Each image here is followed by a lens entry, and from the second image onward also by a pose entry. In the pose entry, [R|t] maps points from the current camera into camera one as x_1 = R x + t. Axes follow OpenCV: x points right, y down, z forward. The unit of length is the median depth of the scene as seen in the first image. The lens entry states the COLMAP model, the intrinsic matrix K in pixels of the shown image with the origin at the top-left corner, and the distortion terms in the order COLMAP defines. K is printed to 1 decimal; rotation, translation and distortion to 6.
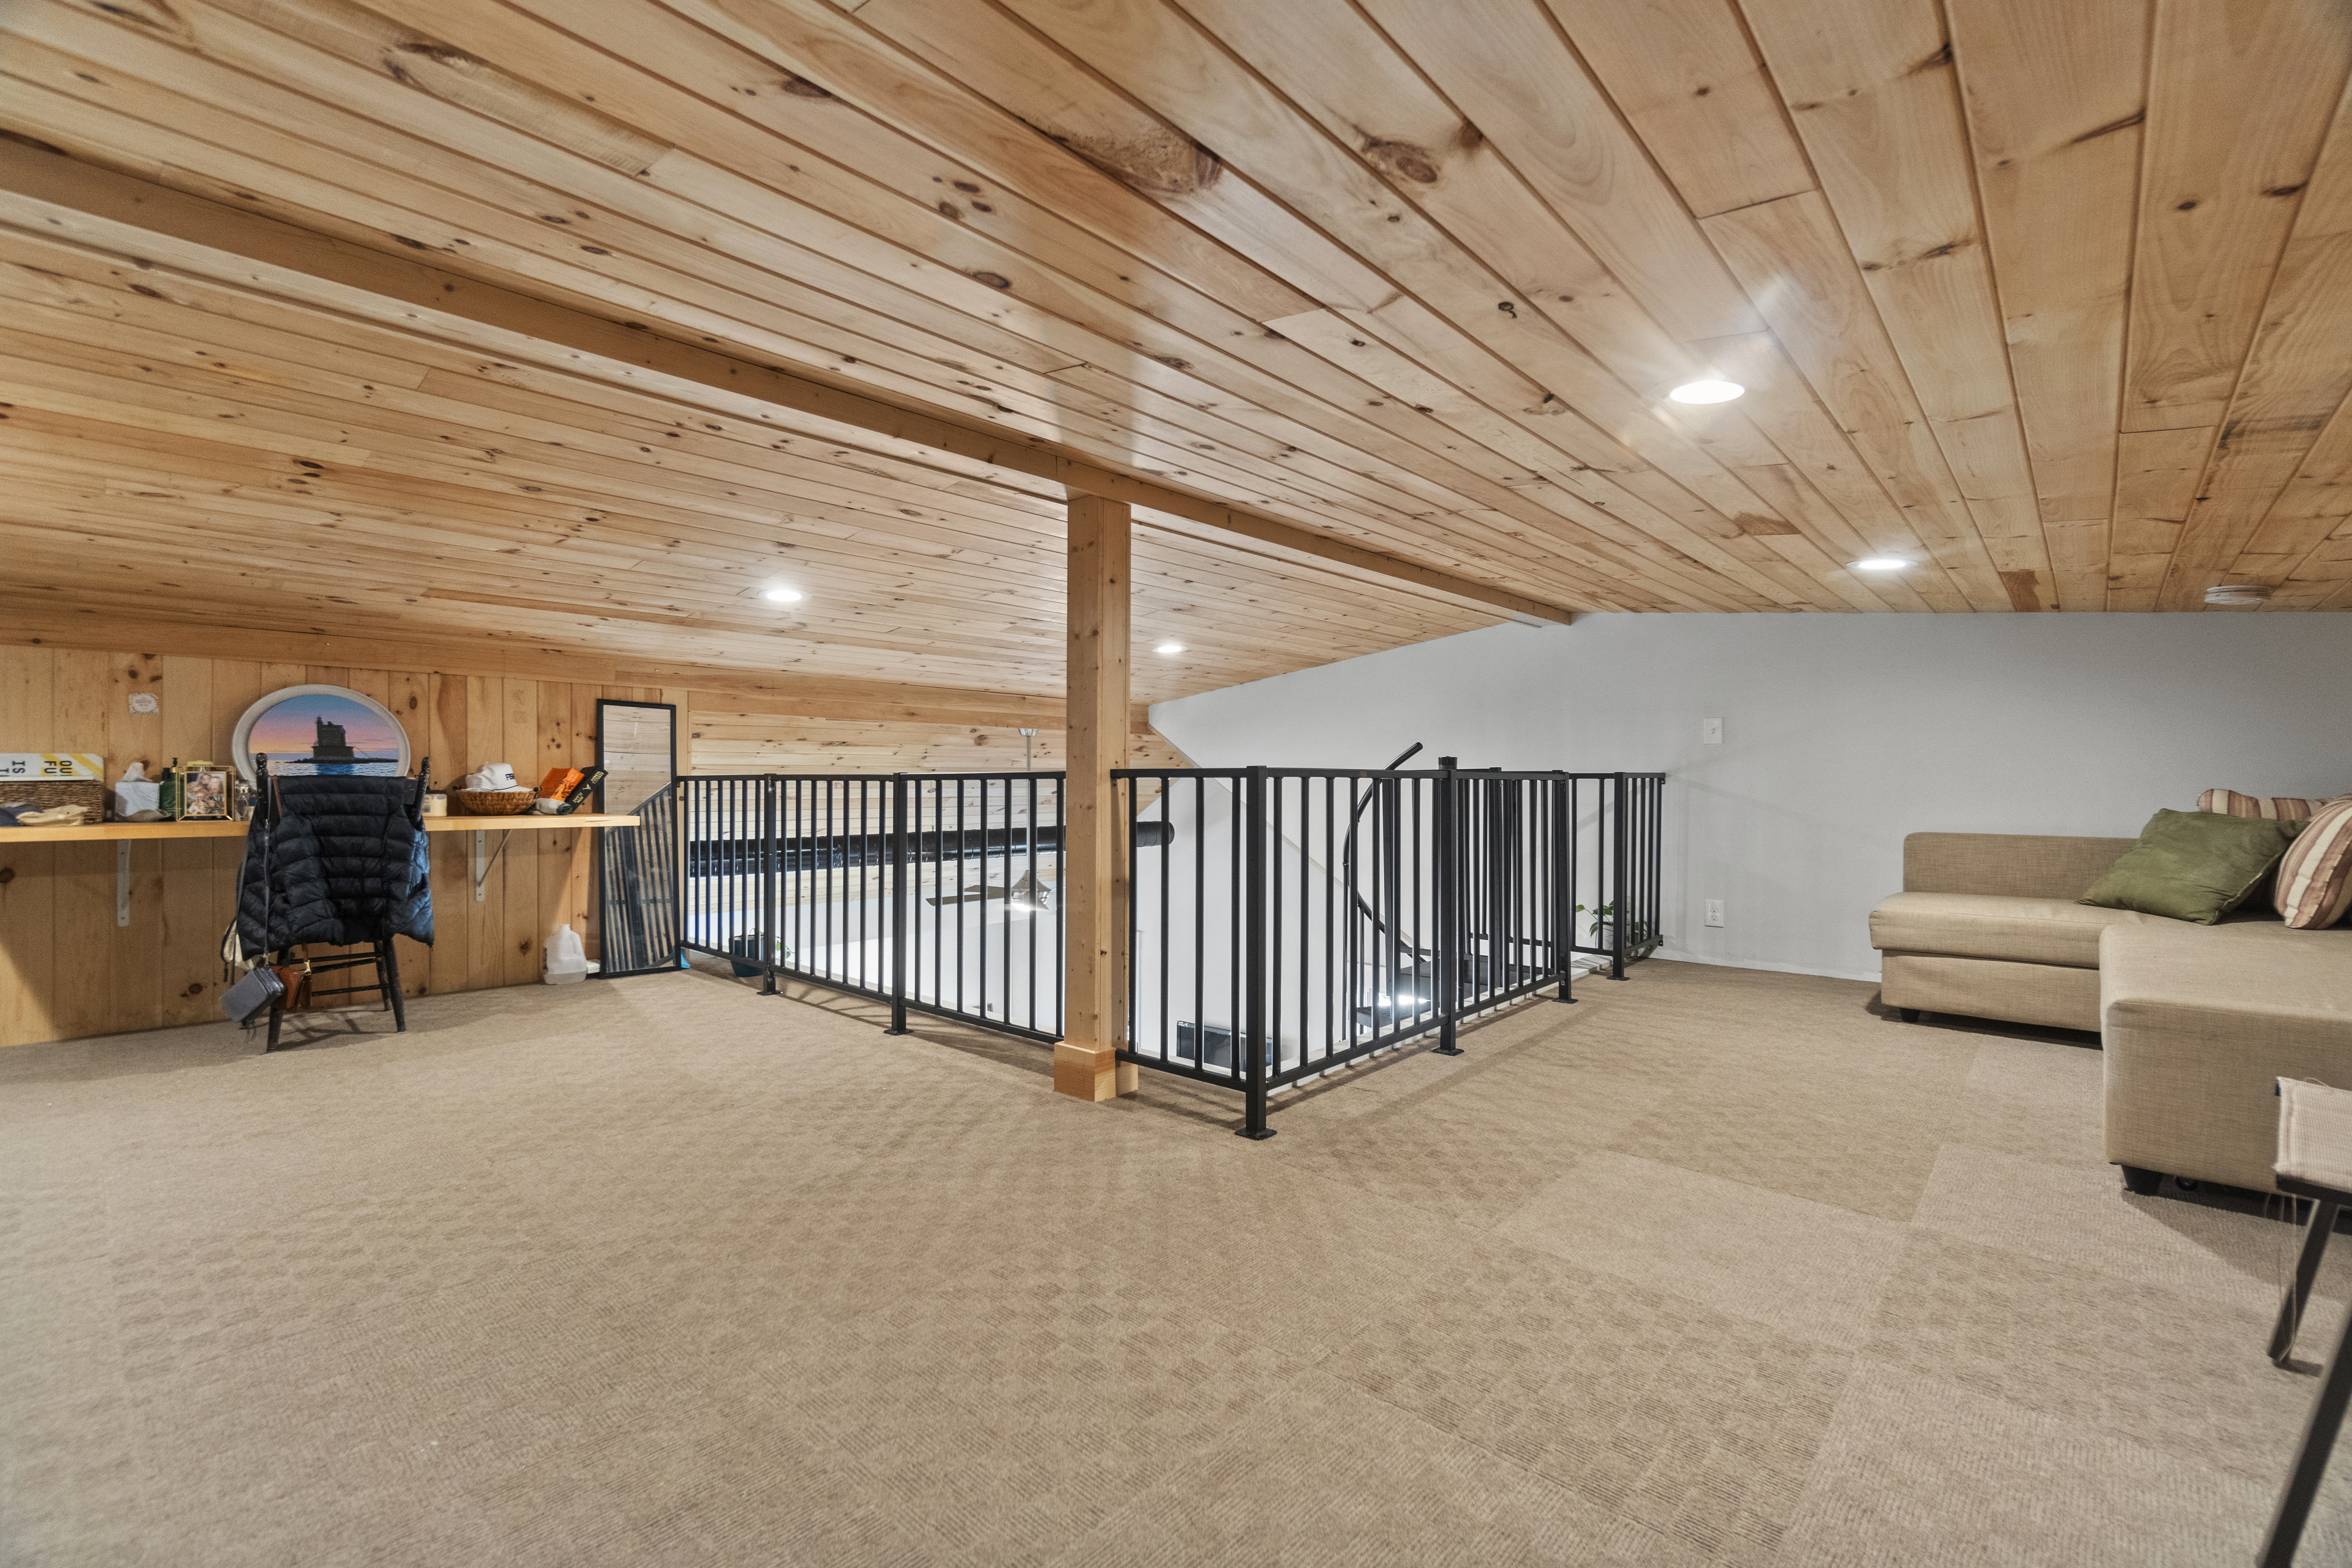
lens RADIAL K [[1023.1, 0, 1169.9], [0, 1023.1, 789.0], [0, 0, 1]] dist [-0.000831, -0.000189]
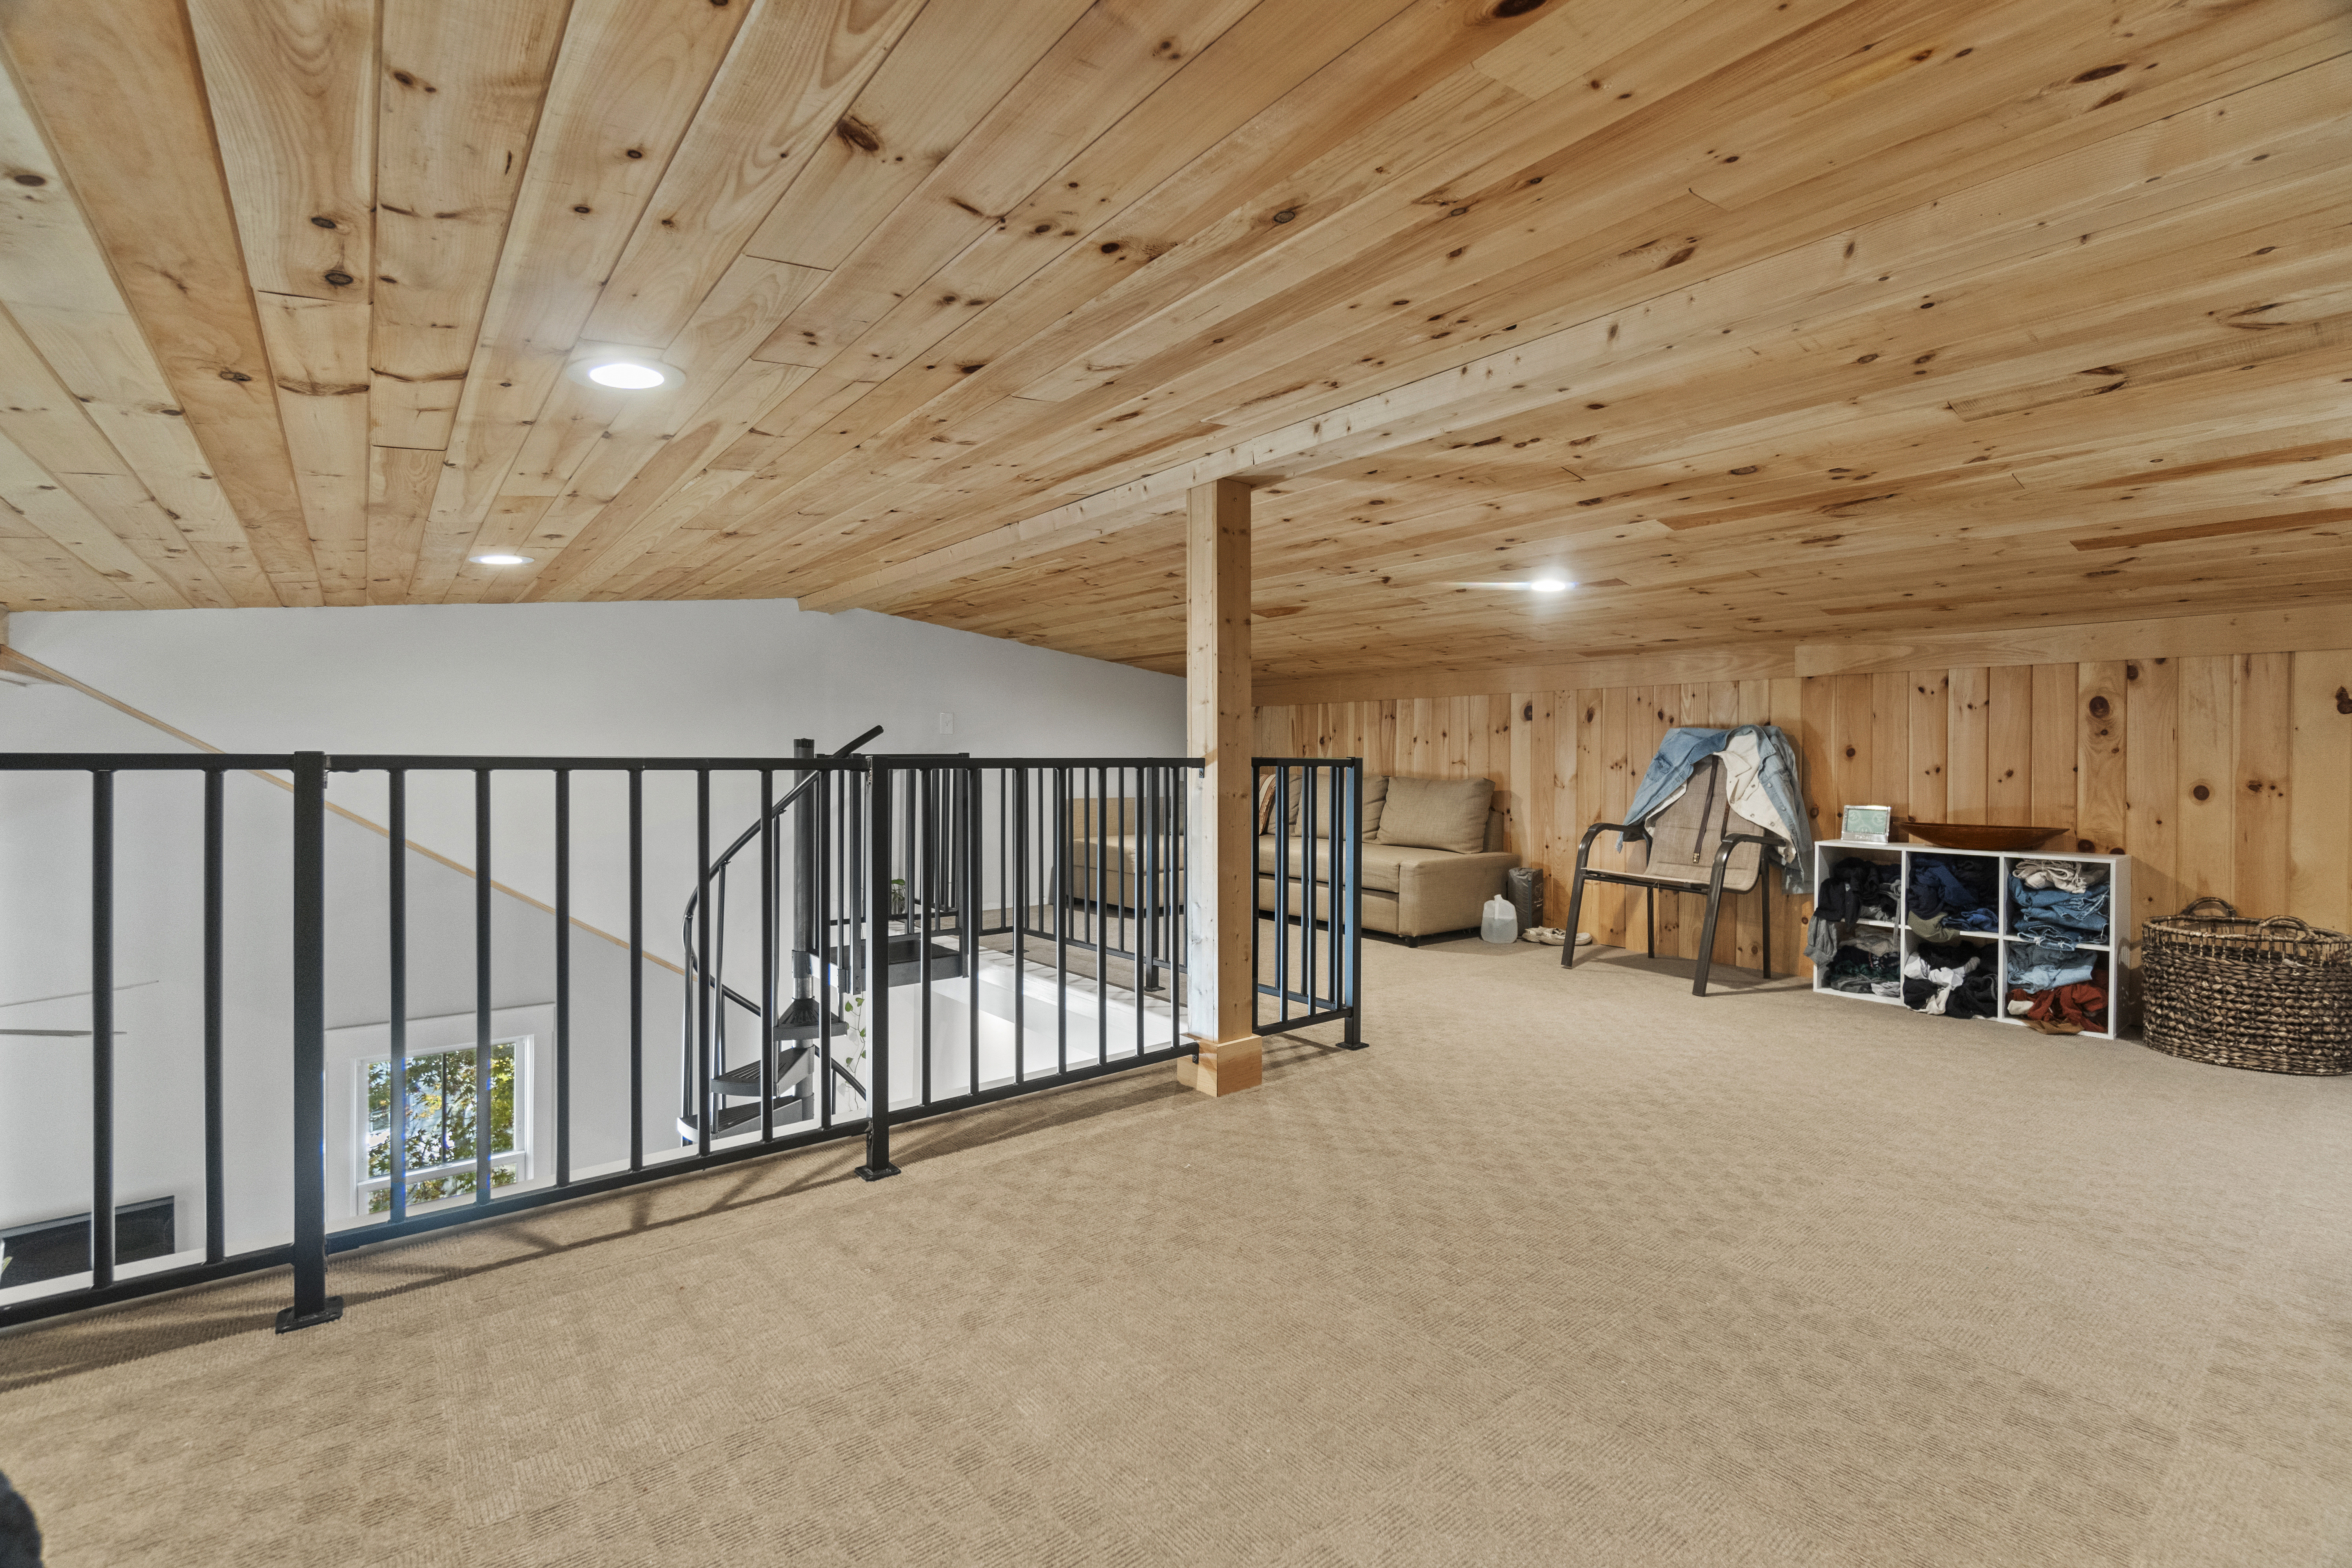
lens RADIAL K [[967.6, 0, 1176.0], [0, 967.6, 784.0], [0, 0, 1]] dist [-0.028569, 0.000003]
pose [[0.182739, -0.014989, 0.983047, -0.920775], [0.011898, 0.999844, 0.013033, -0.008635], [-0.983089, 0.009314, 0.182889, 0.801203]]
